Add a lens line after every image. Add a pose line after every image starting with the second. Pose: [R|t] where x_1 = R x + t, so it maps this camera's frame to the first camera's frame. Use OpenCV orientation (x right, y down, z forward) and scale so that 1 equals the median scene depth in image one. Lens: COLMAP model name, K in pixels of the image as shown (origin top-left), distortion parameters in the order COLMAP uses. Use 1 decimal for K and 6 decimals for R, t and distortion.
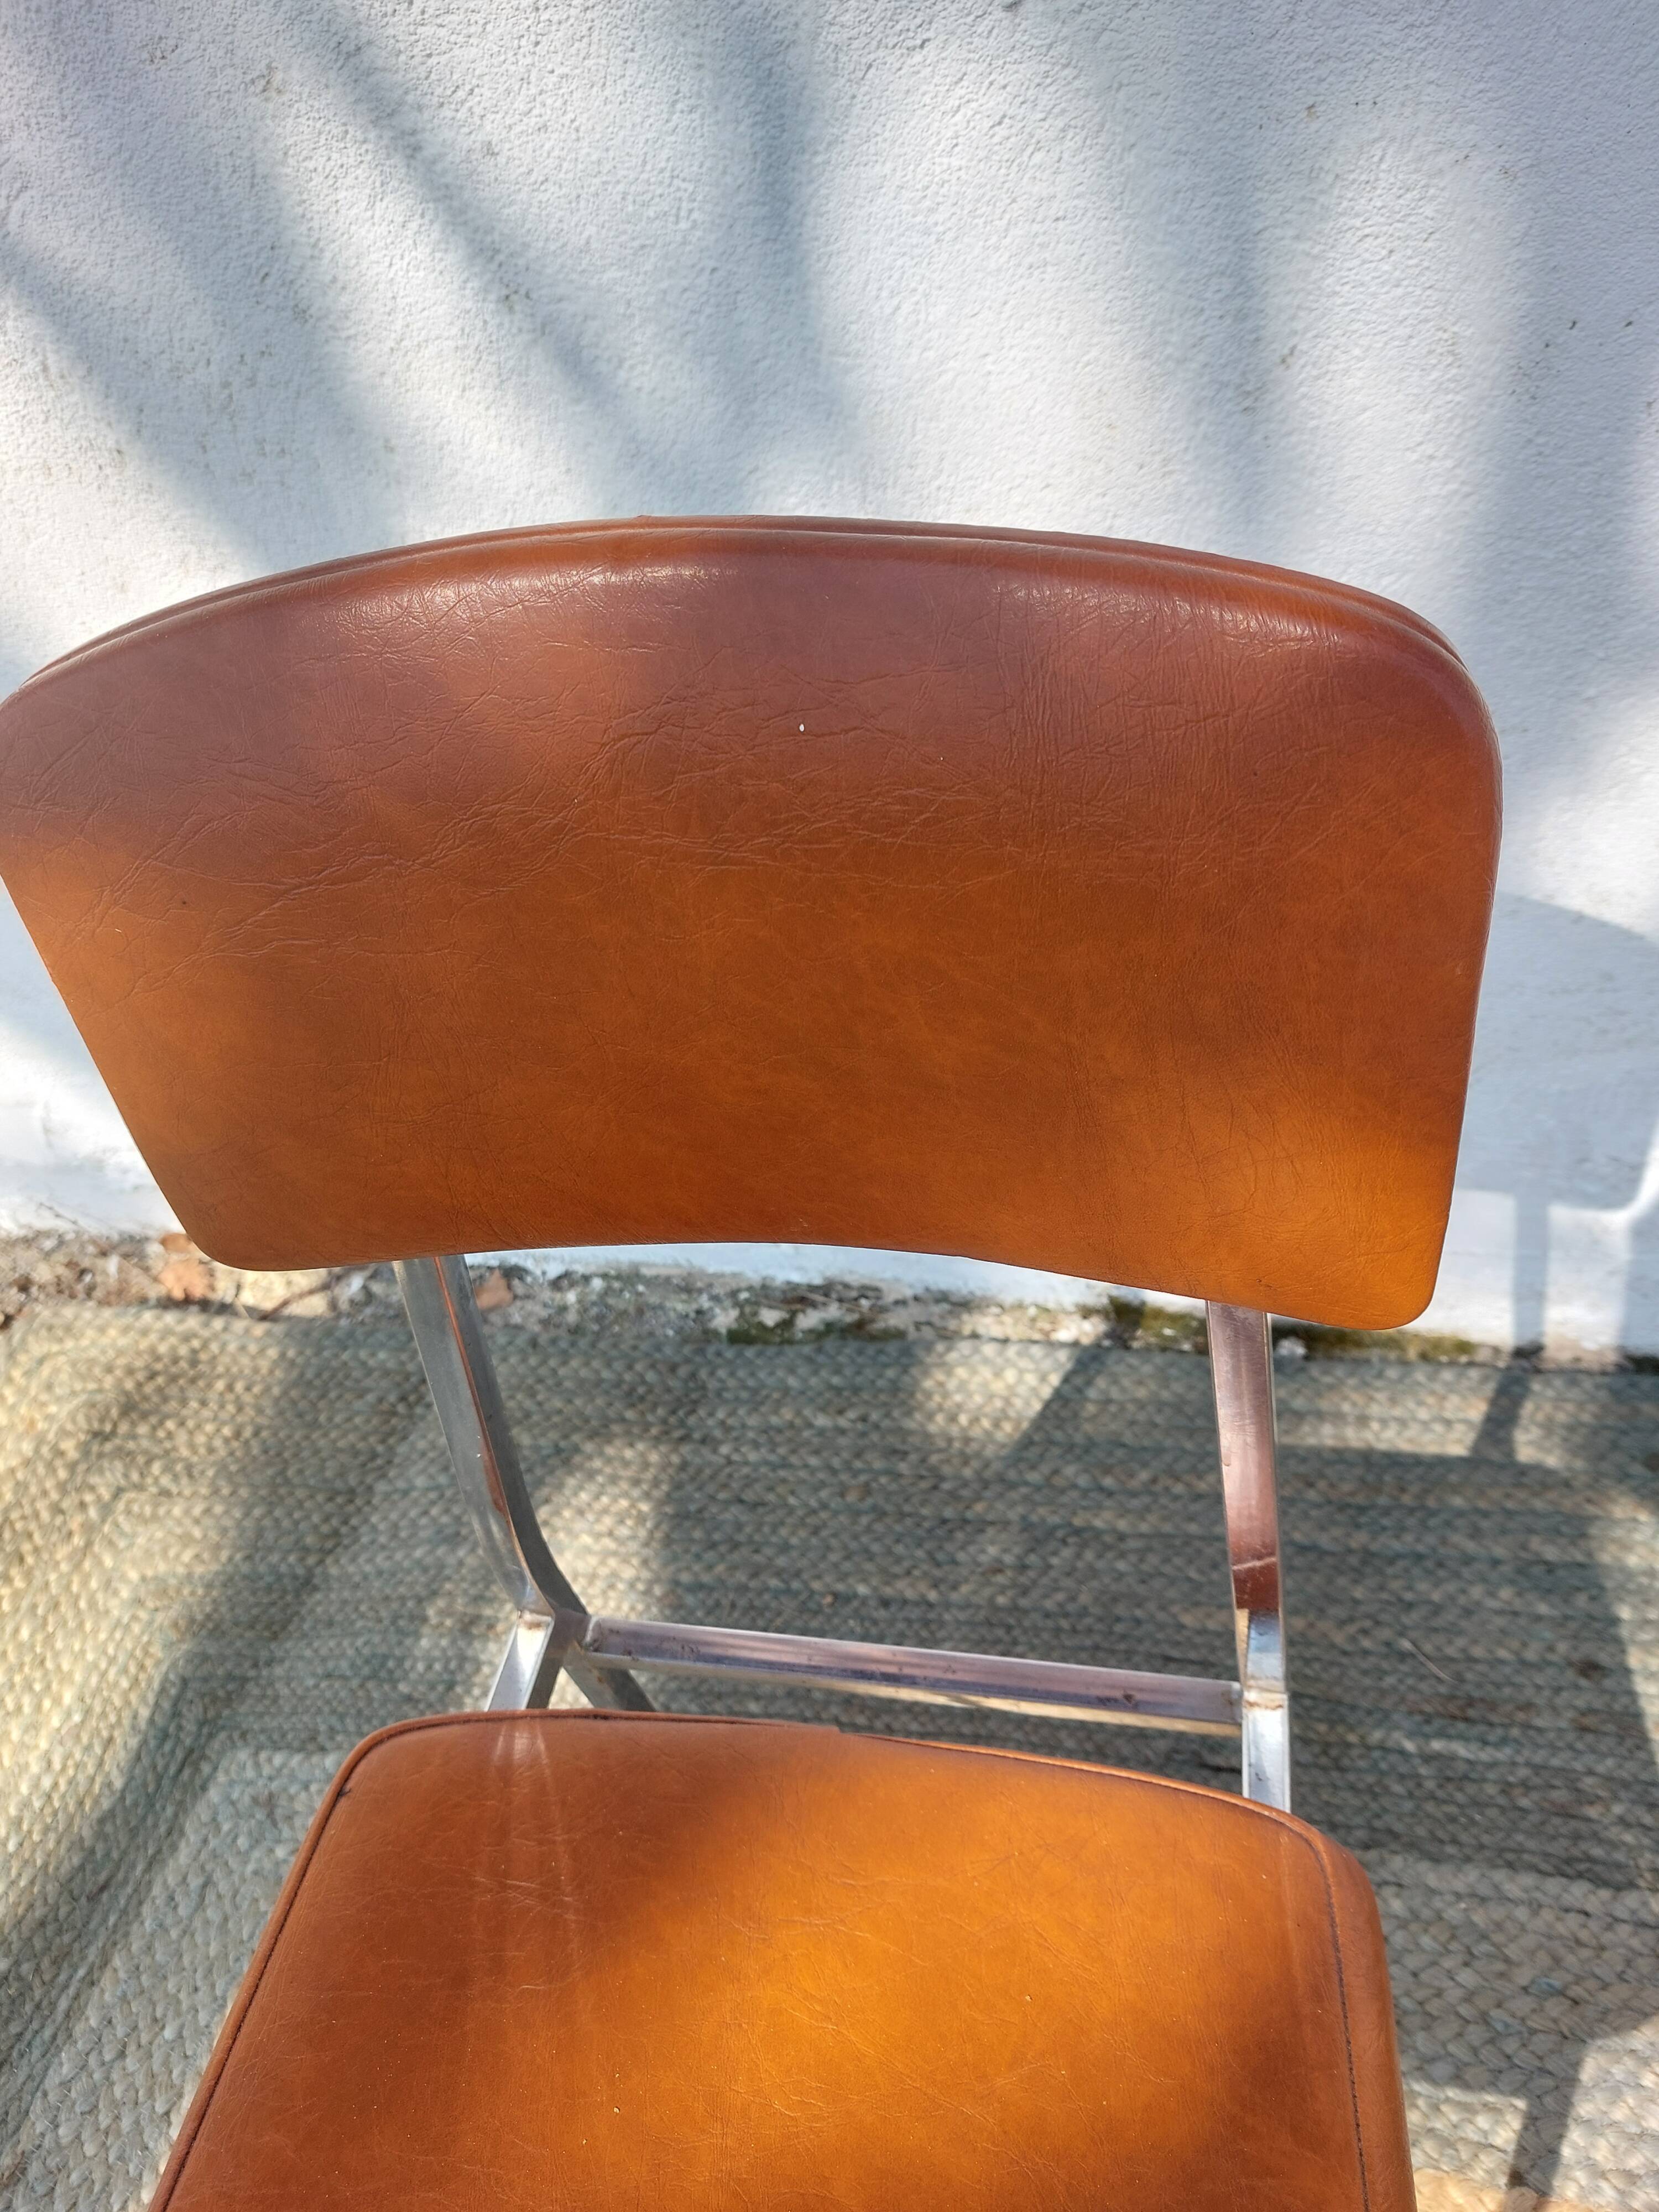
lens RADIAL K [[1633.0, 0, 822.3], [0, 1633.0, 1126.1], [0, 0, 1]] dist [0.029098, -0.031806]
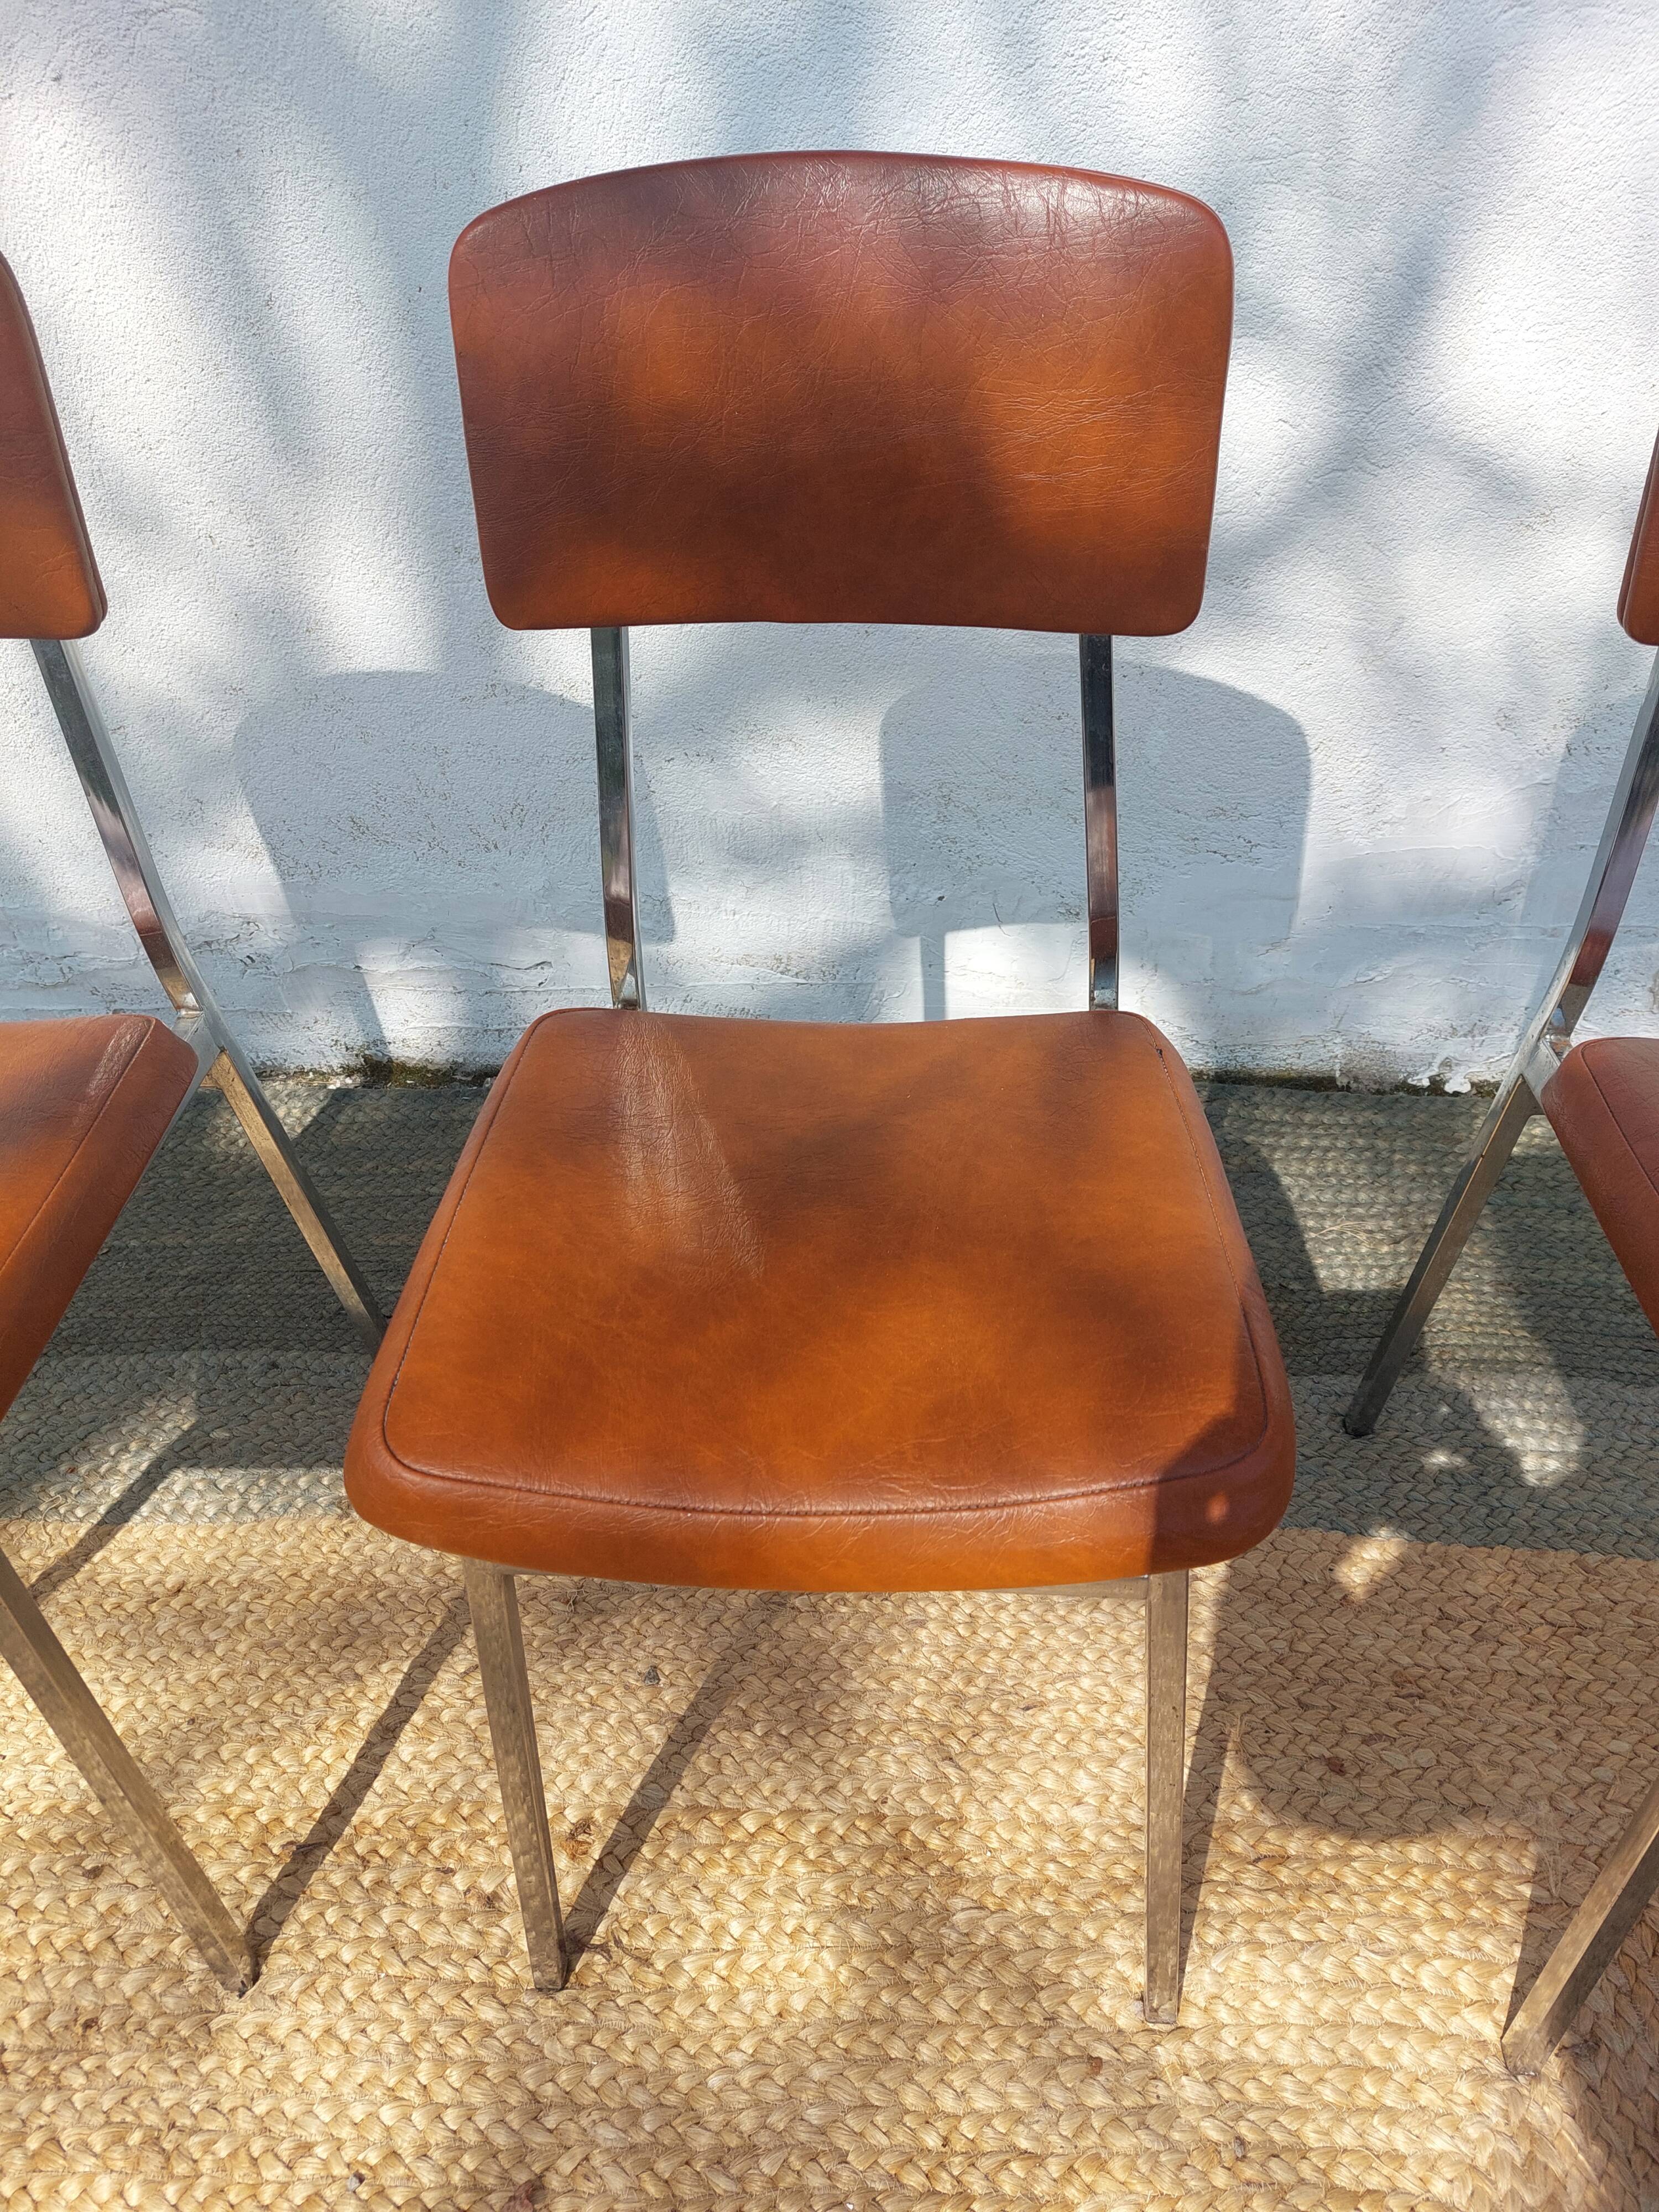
lens RADIAL K [[1604.2, 0, 833.3], [0, 1604.2, 1102.4], [0, 0, 1]] dist [0.028683, -0.028195]
pose [[0.980692, -0.009960, 0.195304, 0.312337], [0.039954, 0.987841, -0.150244, 0.375518], [-0.191433, 0.155147, 0.969166, -0.361708]]
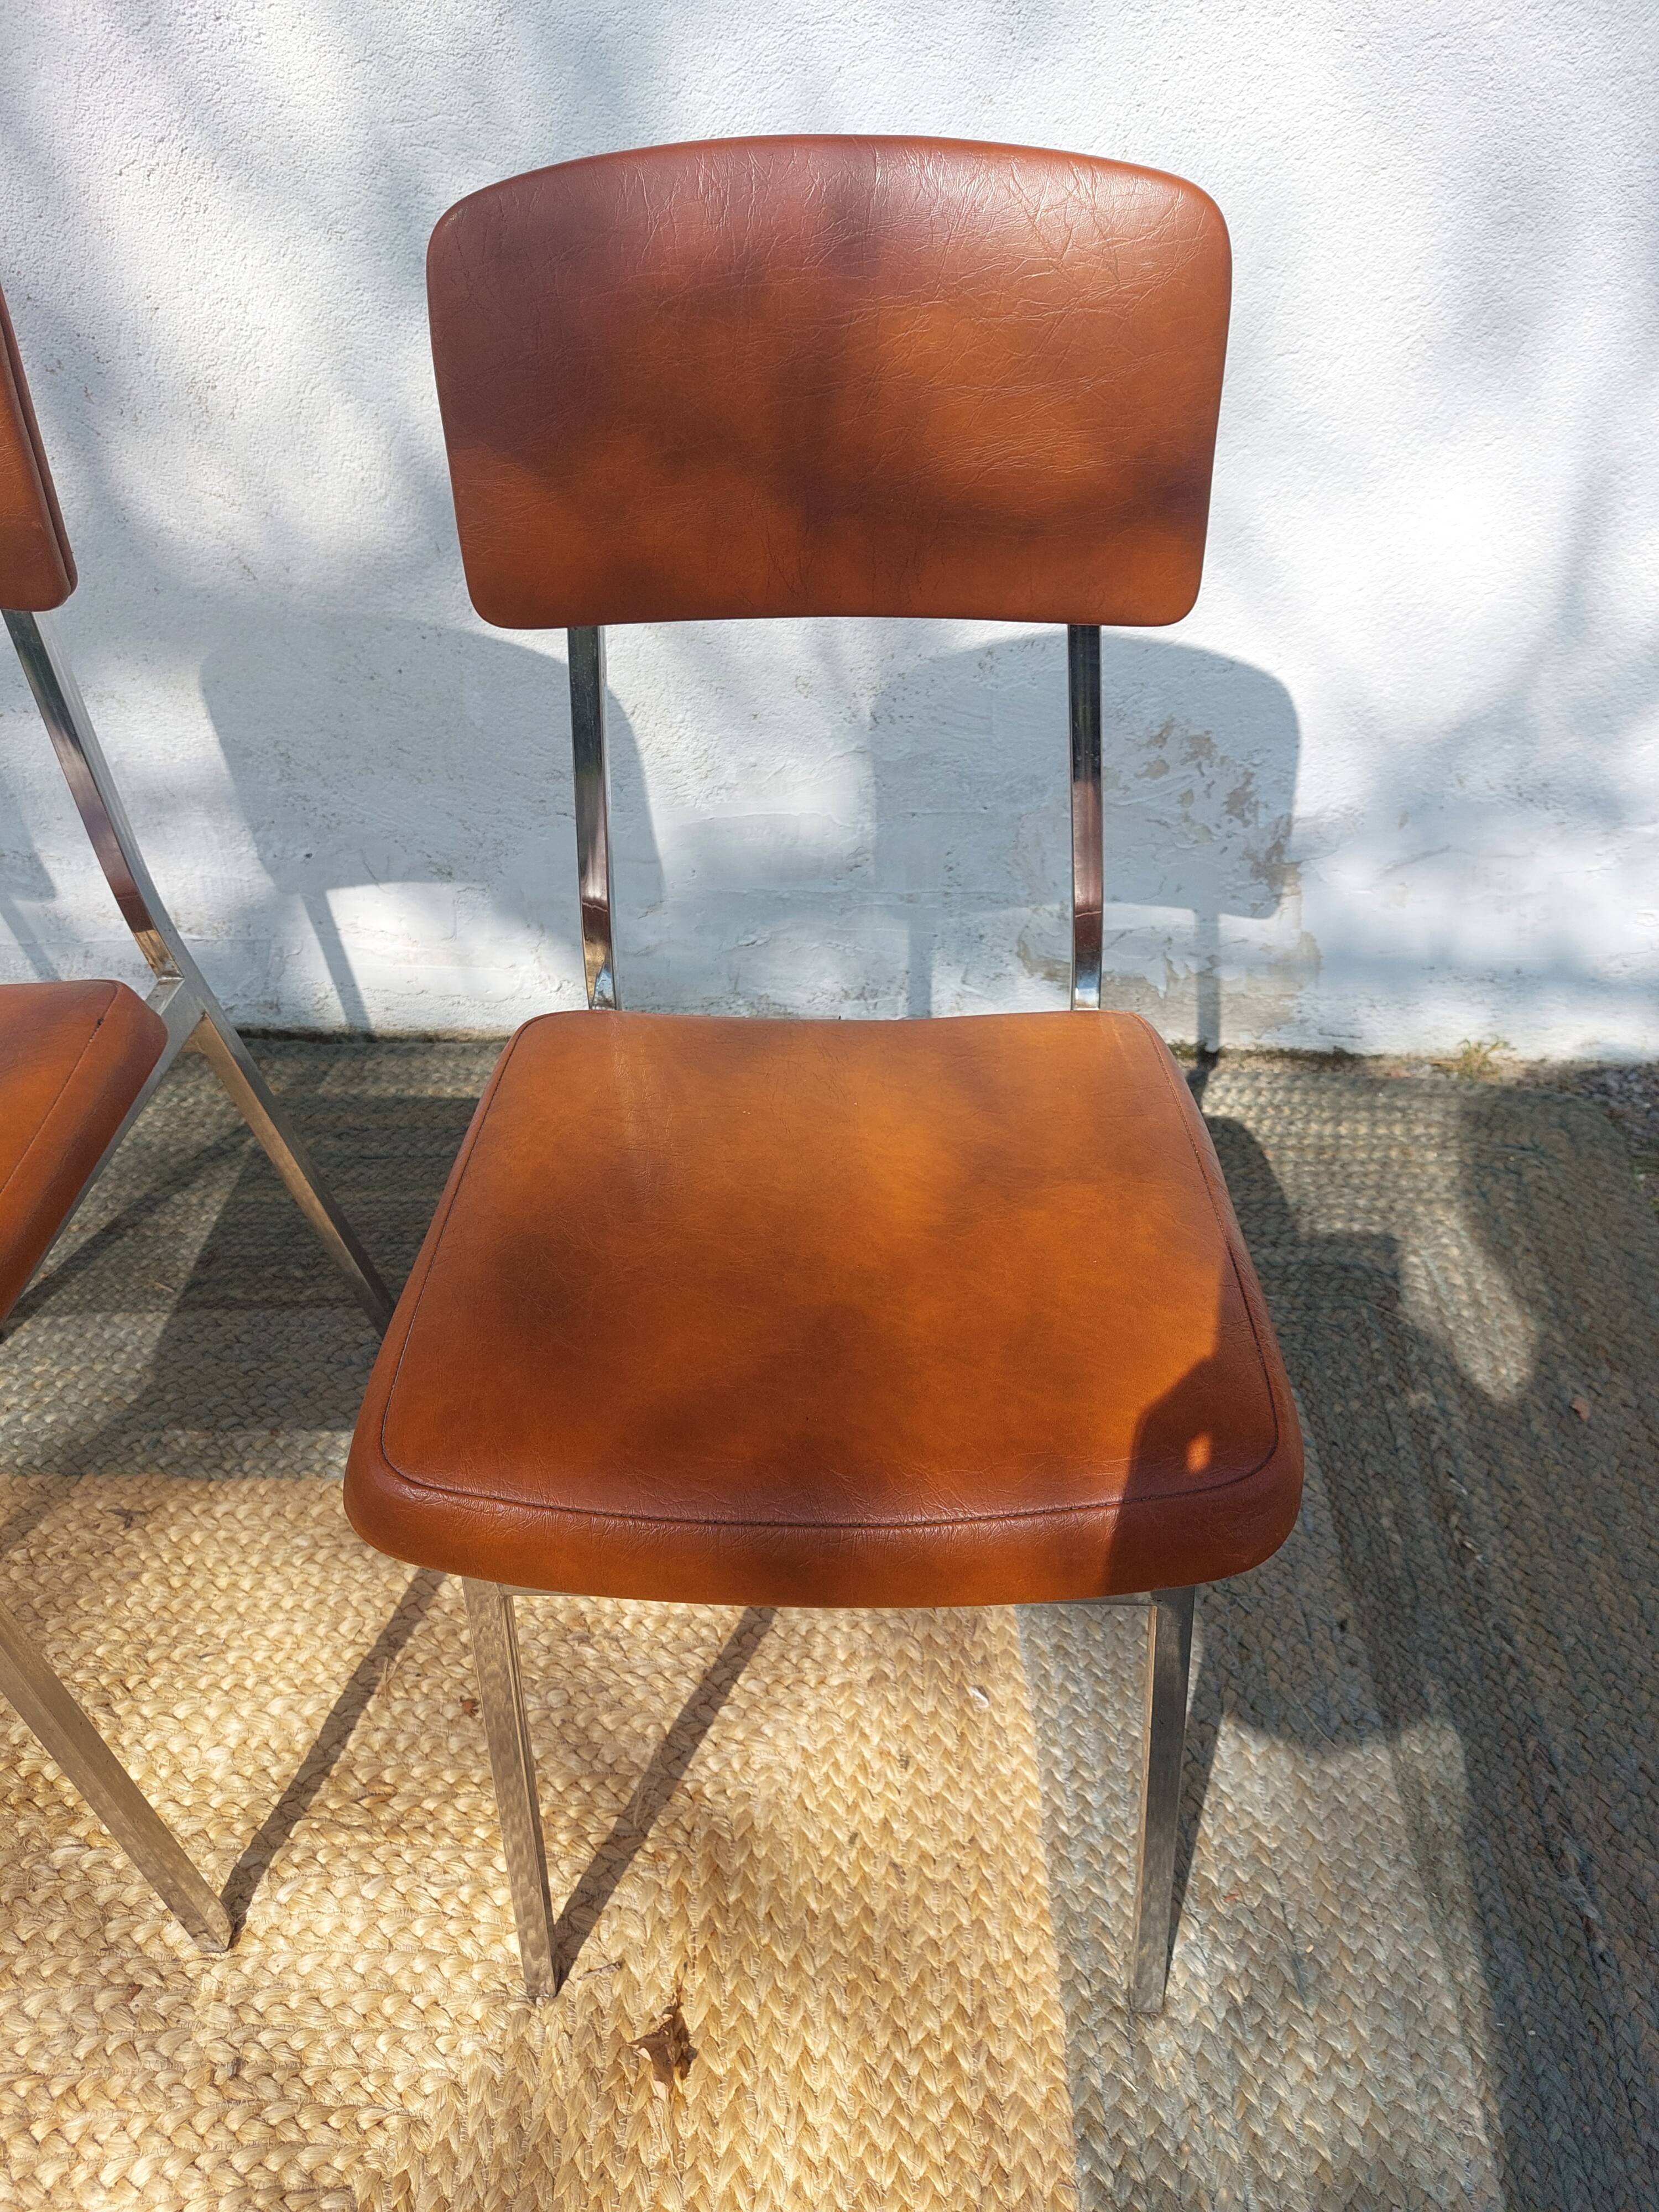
lens RADIAL K [[1604.2, 0, 836.7], [0, 1604.2, 1115.7], [0, 0, 1]] dist [0.028683, -0.028195]
pose [[0.976890, -0.018418, 0.212949, 0.772400], [0.042271, 0.993251, -0.108008, 0.386082], [-0.209522, 0.114514, 0.971075, -0.477626]]
